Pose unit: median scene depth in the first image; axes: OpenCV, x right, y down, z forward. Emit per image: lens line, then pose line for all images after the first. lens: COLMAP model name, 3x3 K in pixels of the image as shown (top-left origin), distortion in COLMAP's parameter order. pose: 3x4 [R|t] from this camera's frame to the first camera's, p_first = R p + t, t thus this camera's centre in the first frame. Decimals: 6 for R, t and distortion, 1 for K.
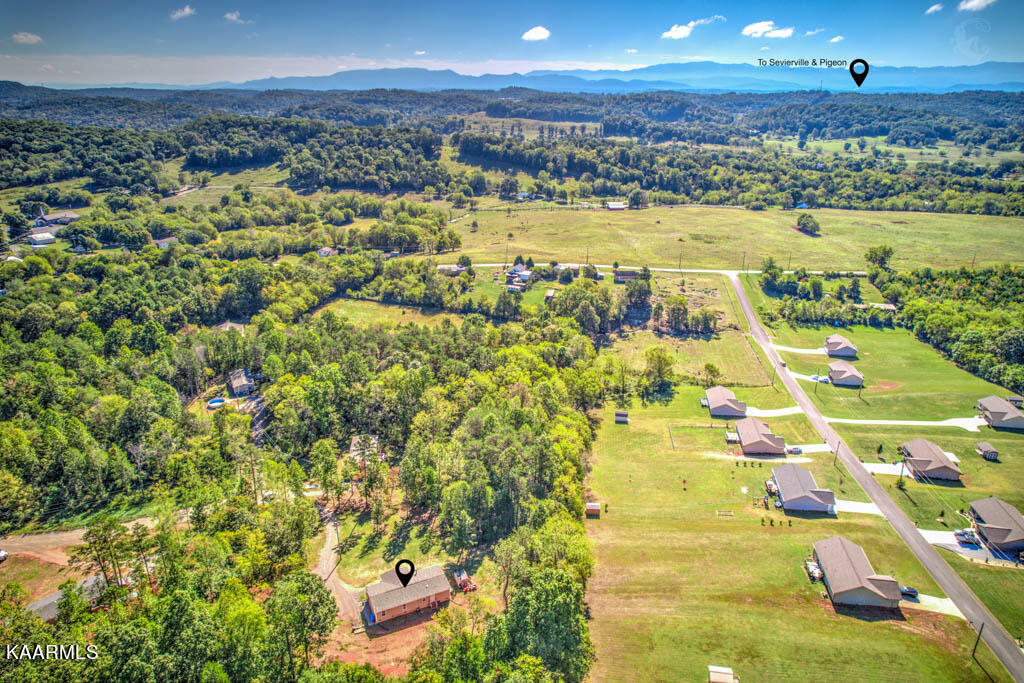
lens RADIAL K [[657.4, 0, 517.4], [0, 657.4, 329.0], [0, 0, 1]] dist [-0.087110, 0.081841]
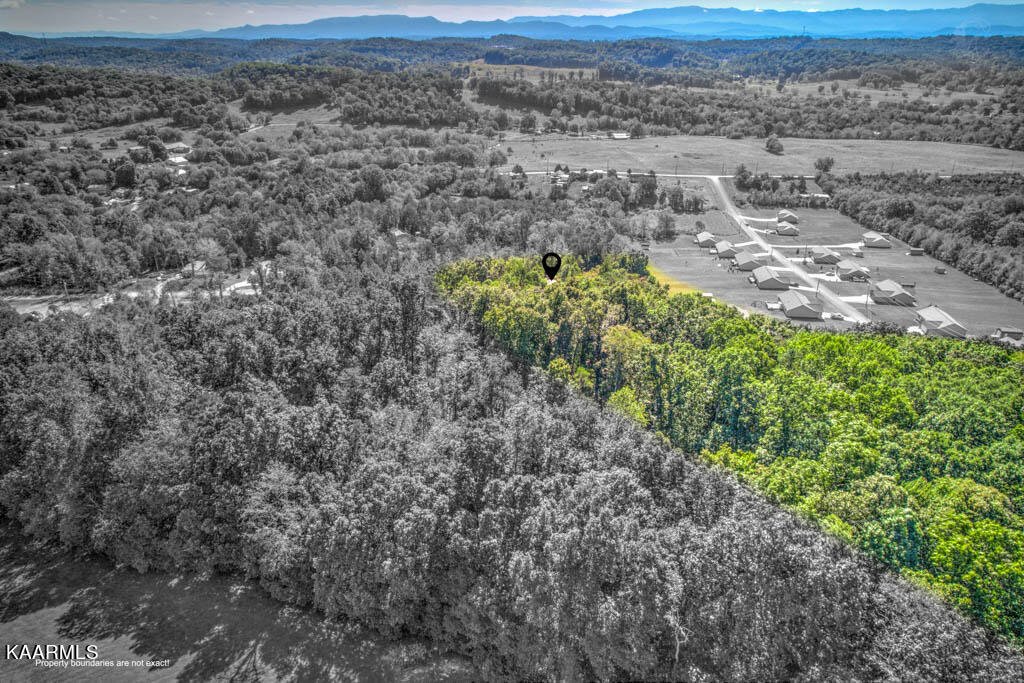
lens RADIAL K [[657.4, 0, 517.4], [0, 657.4, 329.0], [0, 0, 1]] dist [-0.087110, 0.081841]
pose [[0.999659, -0.015440, 0.021039, -0.063366], [0.013905, 0.997361, 0.071261, 0.071236], [-0.022084, -0.070944, 0.997236, -0.202673]]
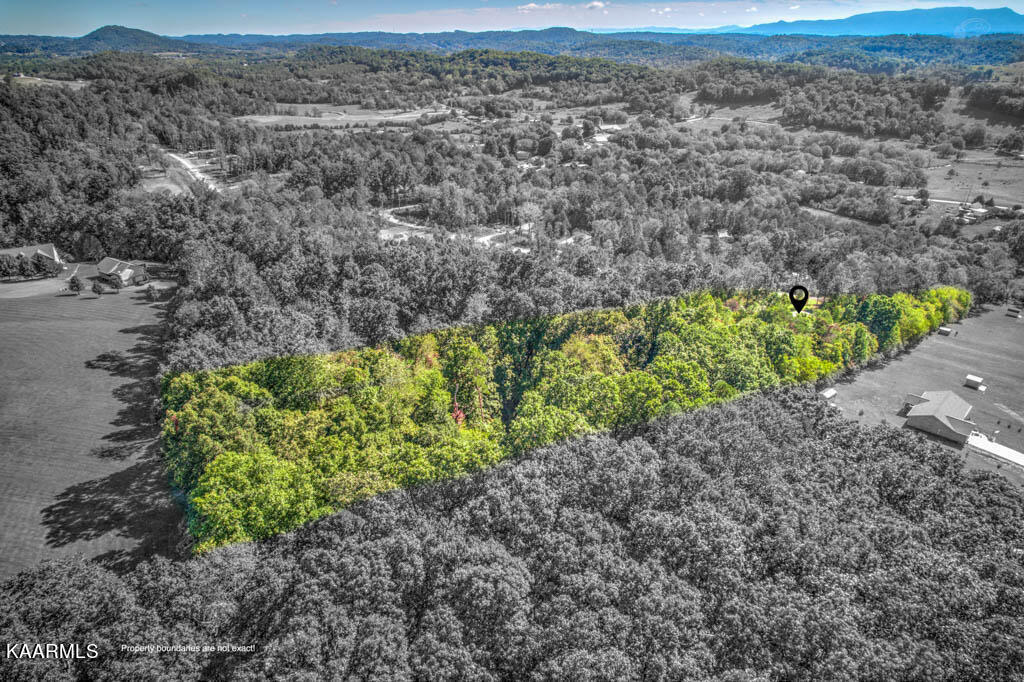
lens RADIAL K [[657.4, 0, 517.4], [0, 657.4, 328.5], [0, 0, 1]] dist [-0.087110, 0.081841]
pose [[0.768179, 0.257408, -0.586210, 0.051806], [-0.213528, 0.966198, 0.144453, 0.061606], [0.603579, 0.014207, 0.797177, -0.173269]]
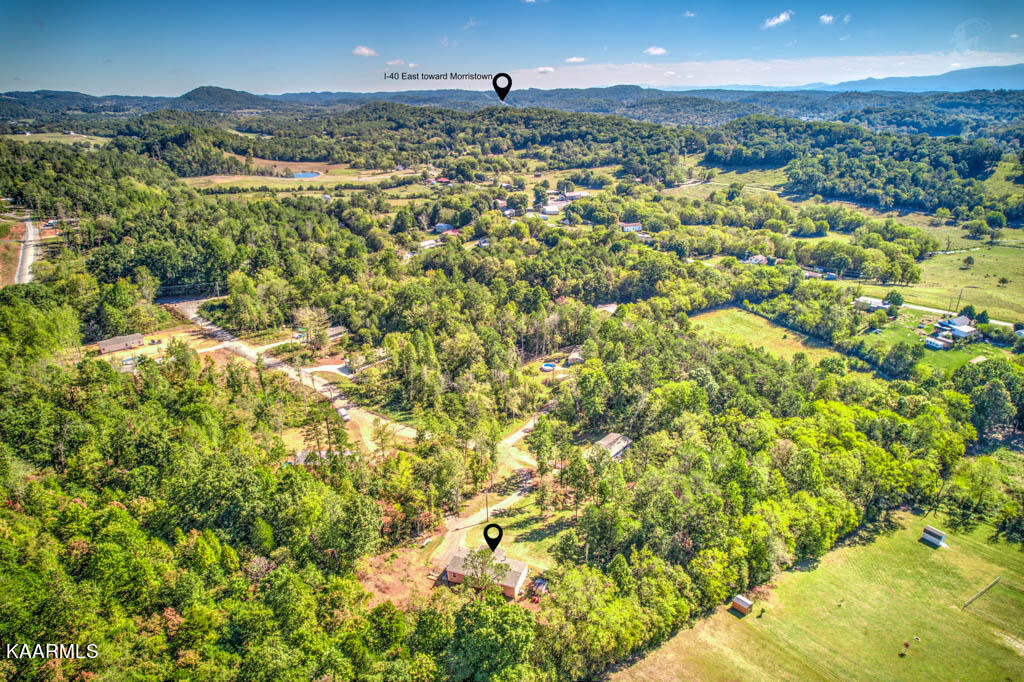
lens RADIAL K [[657.4, 0, 517.4], [0, 657.4, 328.5], [0, 0, 1]] dist [-0.087110, 0.081841]
pose [[0.684786, 0.238442, -0.688632, 0.091705], [-0.240373, 0.965977, 0.095444, -0.015946], [0.687960, 0.100170, 0.718803, 0.043967]]
